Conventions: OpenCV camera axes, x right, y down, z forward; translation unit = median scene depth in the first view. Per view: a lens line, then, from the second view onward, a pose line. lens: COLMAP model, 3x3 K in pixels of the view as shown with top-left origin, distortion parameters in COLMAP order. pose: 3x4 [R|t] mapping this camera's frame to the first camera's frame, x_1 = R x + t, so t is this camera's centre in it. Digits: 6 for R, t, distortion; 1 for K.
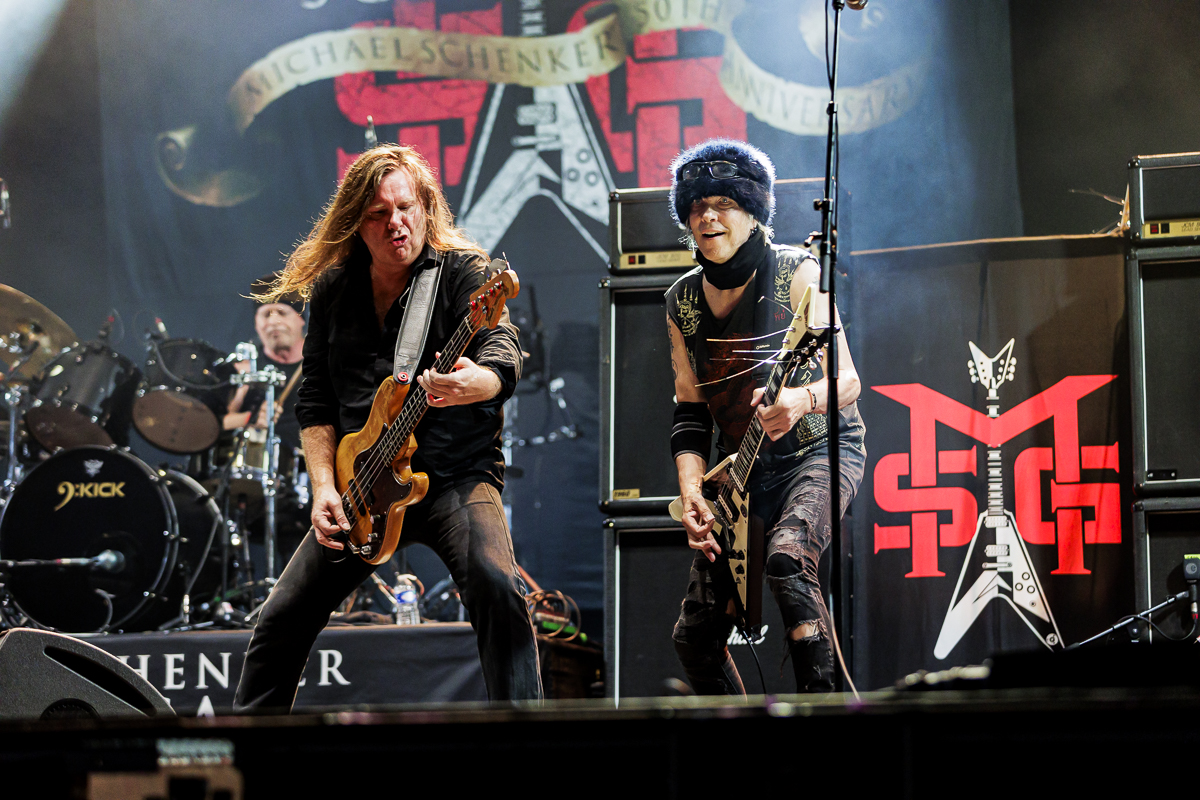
lens RADIAL K [[3298.2, 0, 600.0], [0, 3298.2, 400.0], [0, 0, 1]] dist [0.082054, 0.647651]
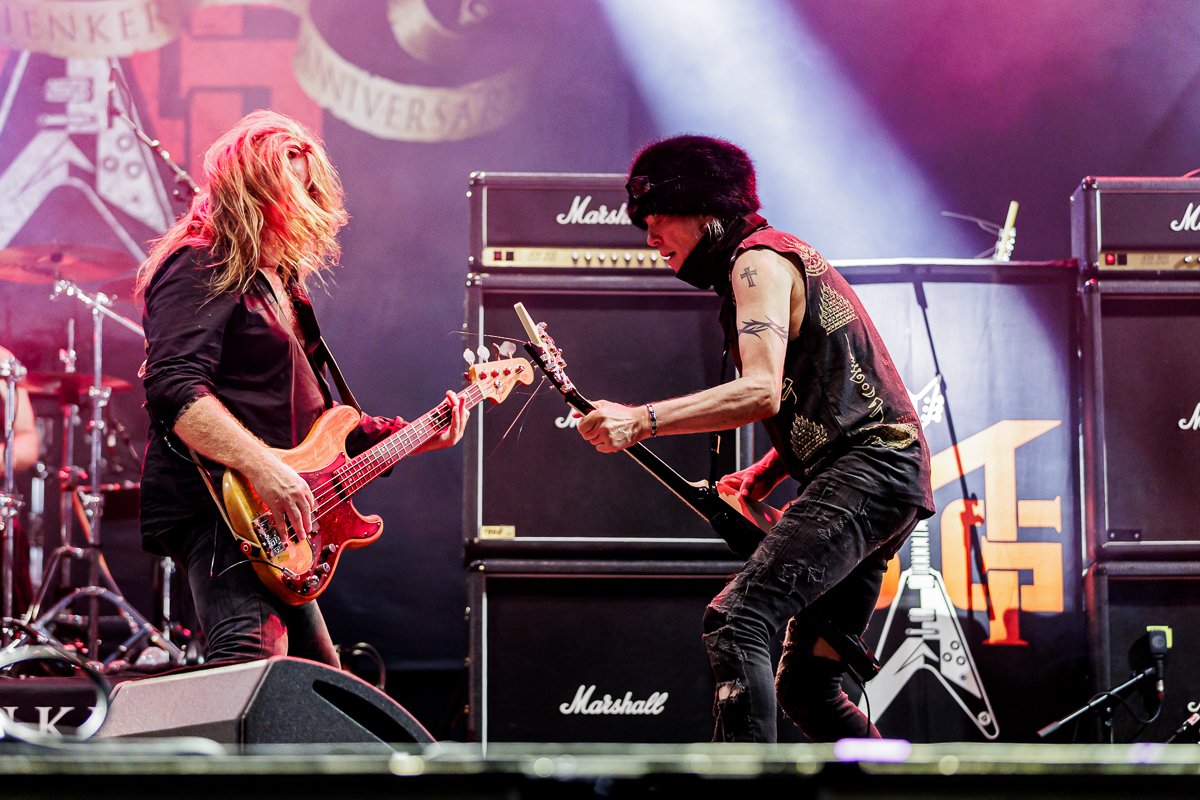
lens RADIAL K [[3569.1, 0, 600.0], [0, 3569.1, 400.0], [0, 0, 1]] dist [0.019967, -1.526042]
pose [[0.948556, 0.056102, 0.311599, -0.248763], [-0.048927, 0.998327, -0.030802, 0.021336], [-0.312806, 0.013972, 0.949714, 0.125696]]
